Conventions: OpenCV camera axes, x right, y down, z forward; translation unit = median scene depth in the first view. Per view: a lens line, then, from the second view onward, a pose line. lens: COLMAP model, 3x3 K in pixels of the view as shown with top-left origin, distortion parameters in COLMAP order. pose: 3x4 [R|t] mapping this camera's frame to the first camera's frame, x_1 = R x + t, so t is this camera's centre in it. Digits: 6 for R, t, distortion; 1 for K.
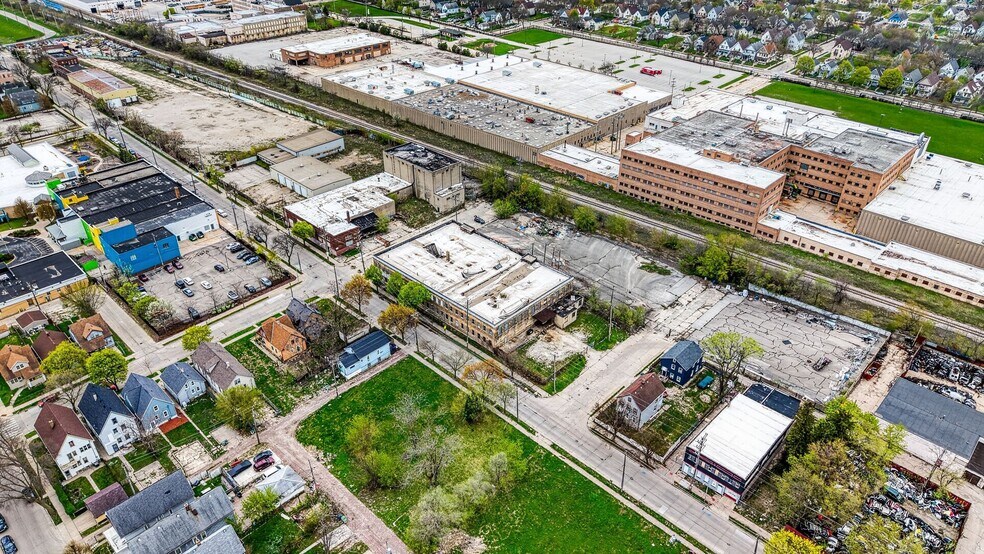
lens RADIAL K [[655.4, 0, 494.8], [0, 655.4, 277.5], [0, 0, 1]] dist [0.033342, -0.047402]
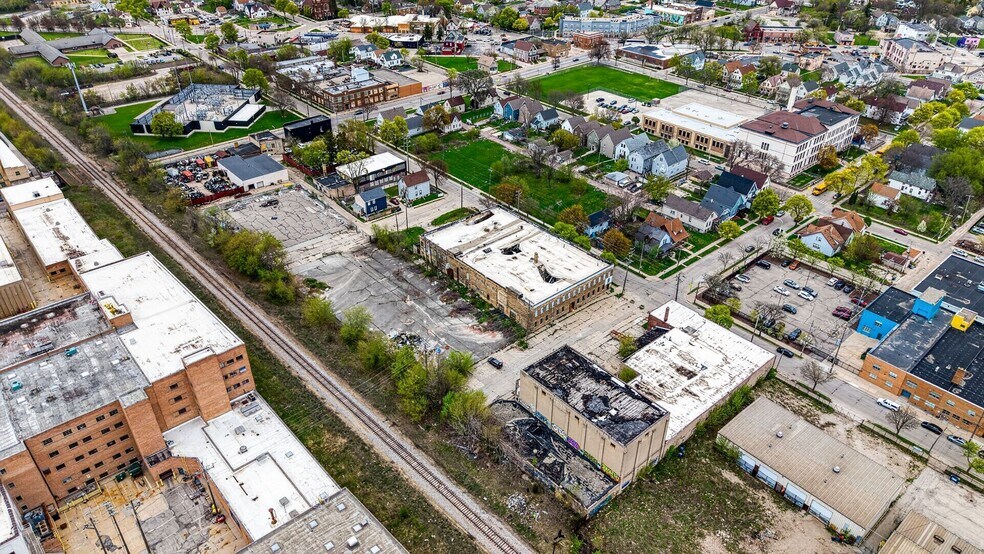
lens RADIAL K [[655.4, 0, 494.8], [0, 655.4, 277.5], [0, 0, 1]] dist [0.033342, -0.047402]
pose [[-0.995934, -0.060896, 0.066382, -0.064839], [0.034811, 0.419493, 0.907091, -0.773420], [-0.083085, 0.905714, -0.415667, 1.221036]]
